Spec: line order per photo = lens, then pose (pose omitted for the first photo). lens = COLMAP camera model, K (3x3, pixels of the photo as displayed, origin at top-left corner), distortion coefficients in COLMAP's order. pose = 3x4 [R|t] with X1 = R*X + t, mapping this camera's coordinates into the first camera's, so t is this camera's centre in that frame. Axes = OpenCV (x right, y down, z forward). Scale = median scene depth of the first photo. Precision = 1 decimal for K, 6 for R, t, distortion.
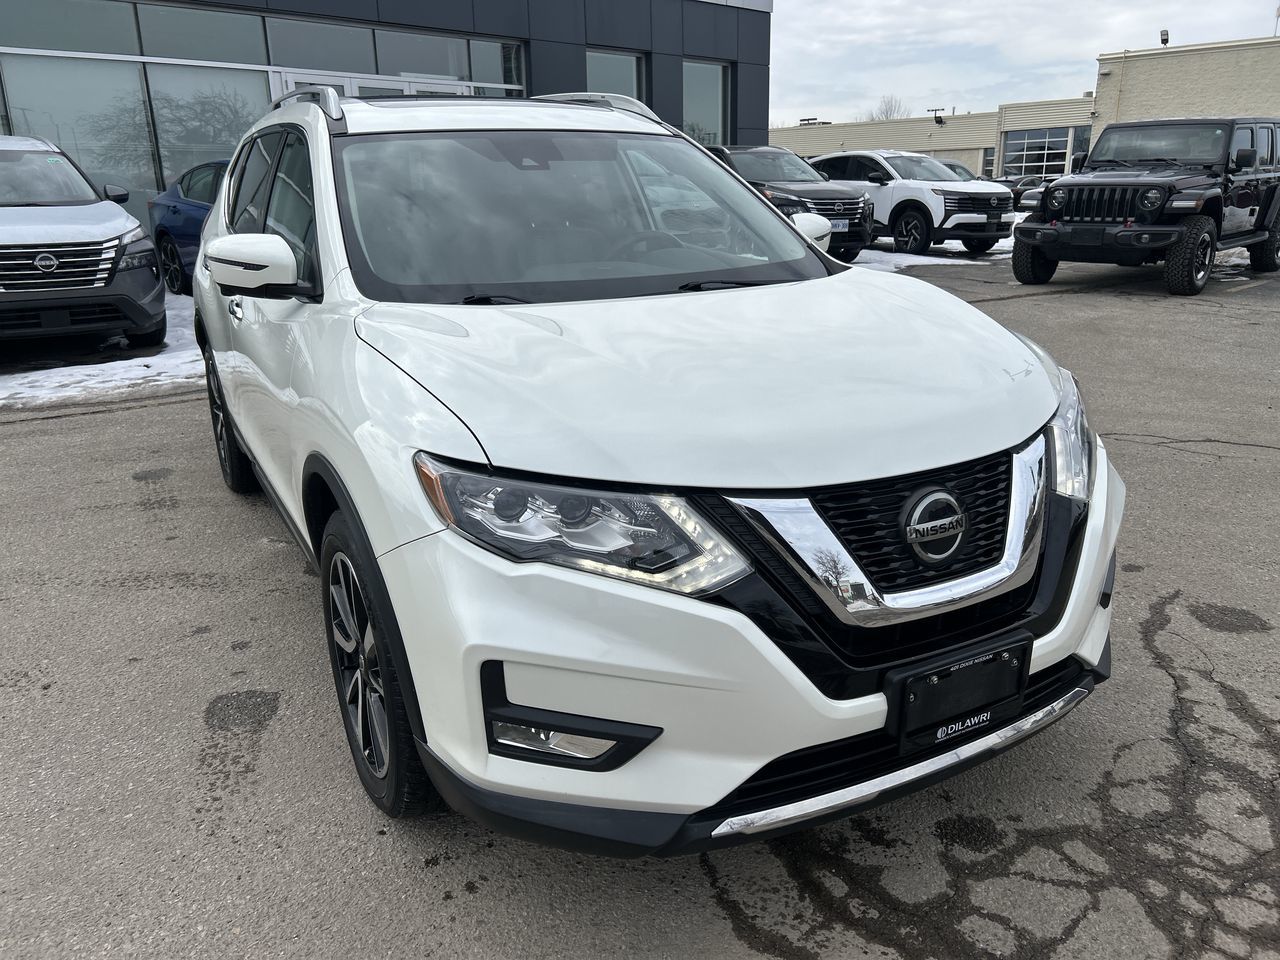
lens RADIAL K [[966.8, 0, 648.2], [0, 966.8, 491.5], [0, 0, 1]] dist [0.044084, -0.043817]
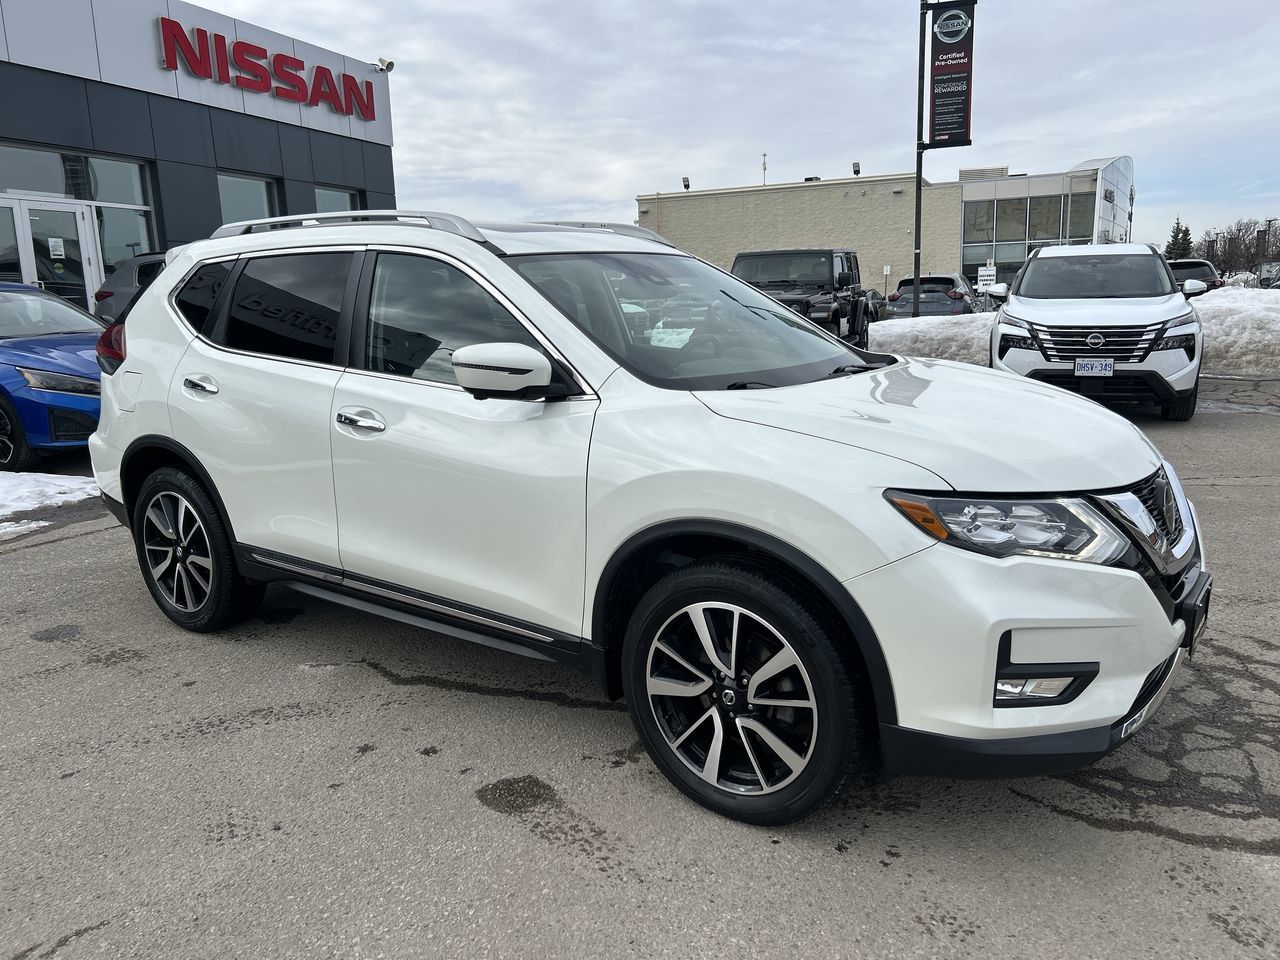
lens RADIAL K [[966.8, 0, 653.0], [0, 966.8, 487.9], [0, 0, 1]] dist [0.044084, -0.043817]
pose [[0.903007, -0.095146, 0.418957, -0.758728], [0.145067, 0.985422, -0.088881, 0.018833], [-0.404392, 0.141037, 0.903646, -0.030639]]
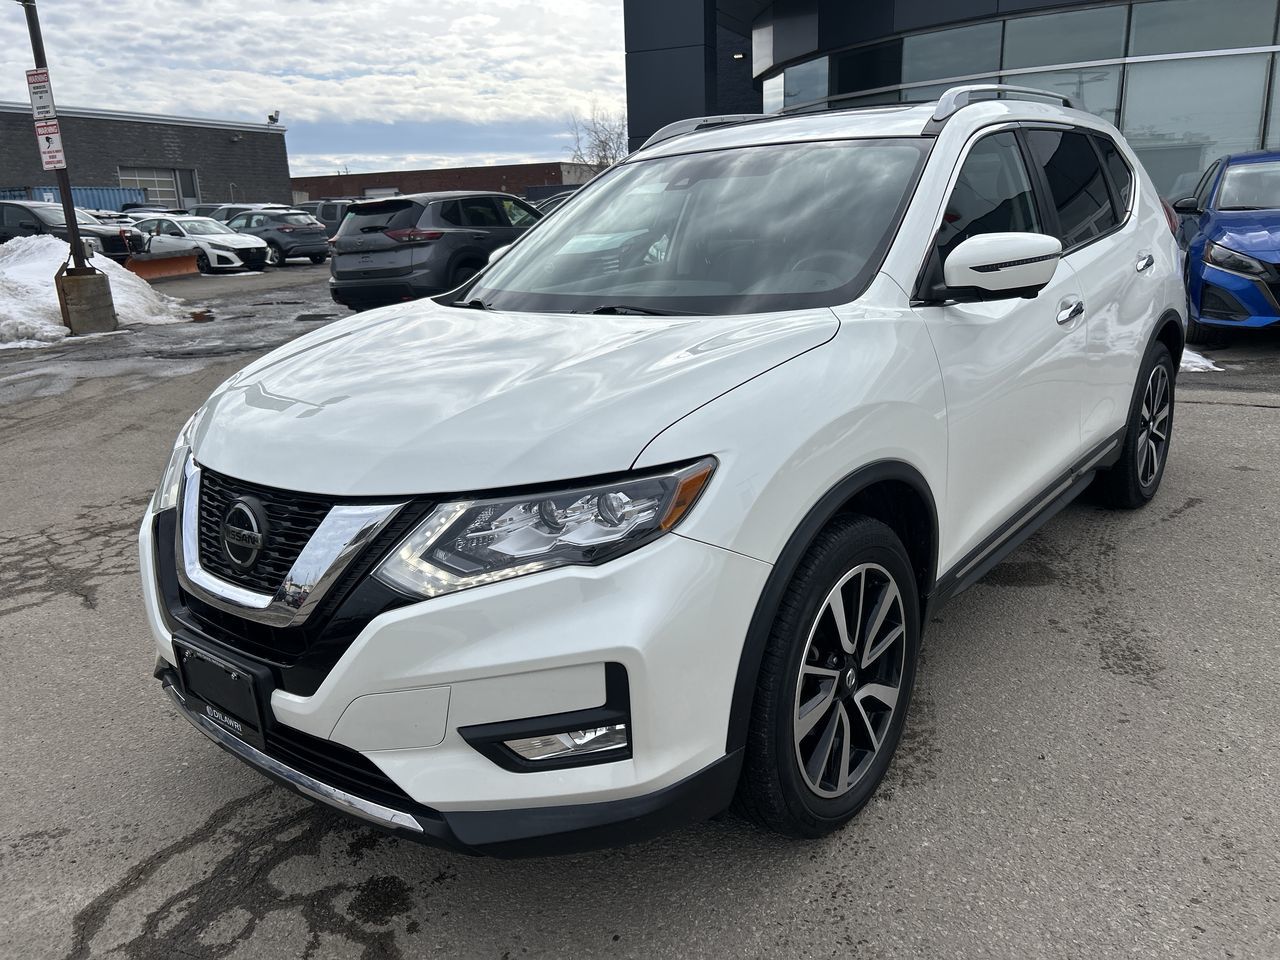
lens RADIAL K [[966.8, 0, 650.1], [0, 966.8, 486.5], [0, 0, 1]] dist [0.044084, -0.043817]
pose [[0.380119, 0.250561, -0.890353, 1.032936], [-0.248462, 0.954889, 0.162646, -0.220675], [0.890941, 0.159394, 0.425227, 0.678037]]
